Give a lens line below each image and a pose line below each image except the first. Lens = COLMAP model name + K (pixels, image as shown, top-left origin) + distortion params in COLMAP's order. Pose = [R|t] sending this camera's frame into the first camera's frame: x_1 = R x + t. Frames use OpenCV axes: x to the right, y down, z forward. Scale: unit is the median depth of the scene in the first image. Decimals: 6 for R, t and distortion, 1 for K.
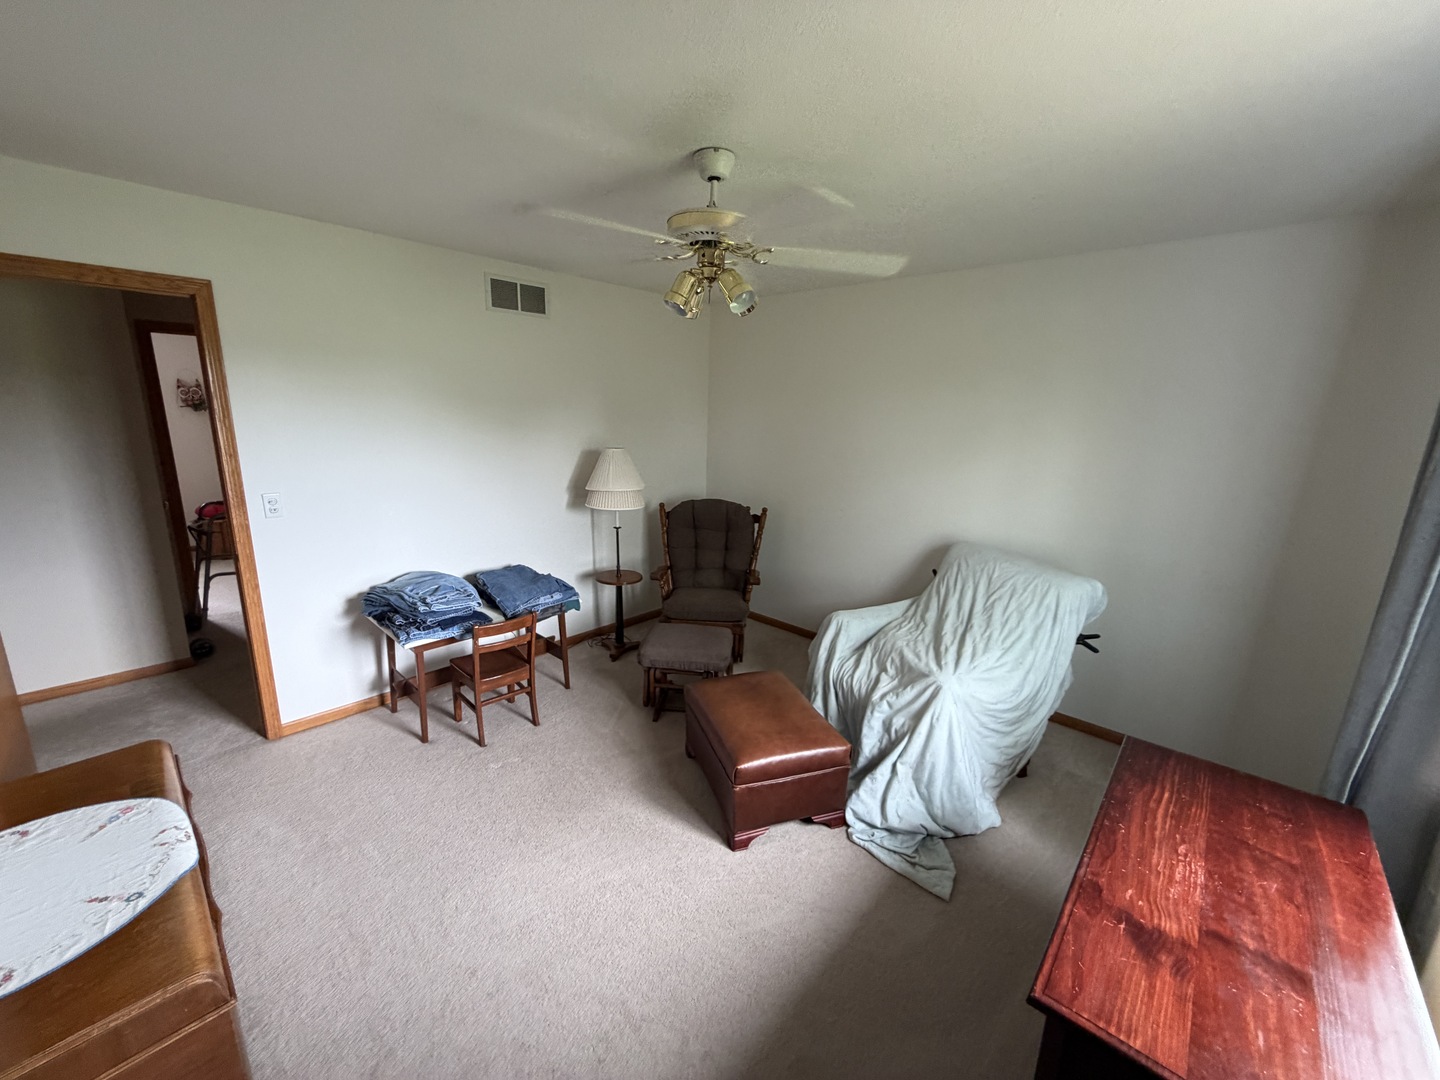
lens RADIAL K [[578.6, 0, 712.3], [0, 578.6, 541.2], [0, 0, 1]] dist [0.000404, -0.000107]
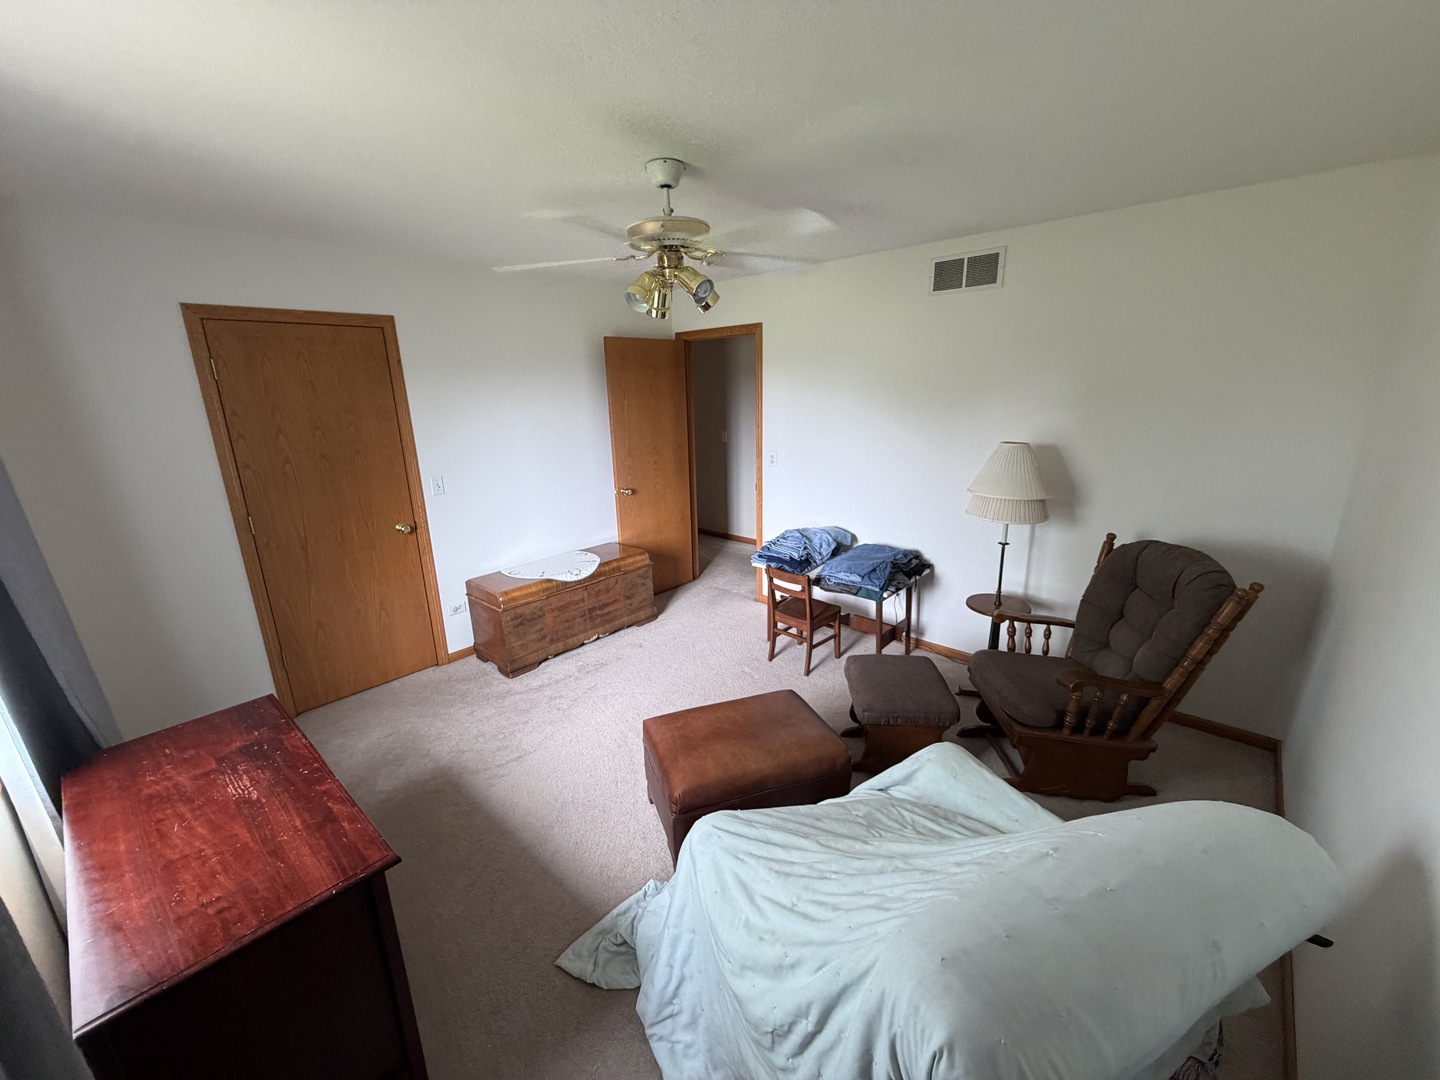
lens RADIAL K [[578.6, 0, 712.3], [0, 578.6, 541.2], [0, 0, 1]] dist [0.000404, -0.000107]
pose [[0.002896, 0.234224, -0.972178, 0.665242], [-0.199102, 0.952853, 0.228975, -0.142325], [0.979975, 0.192899, 0.049394, 0.637486]]
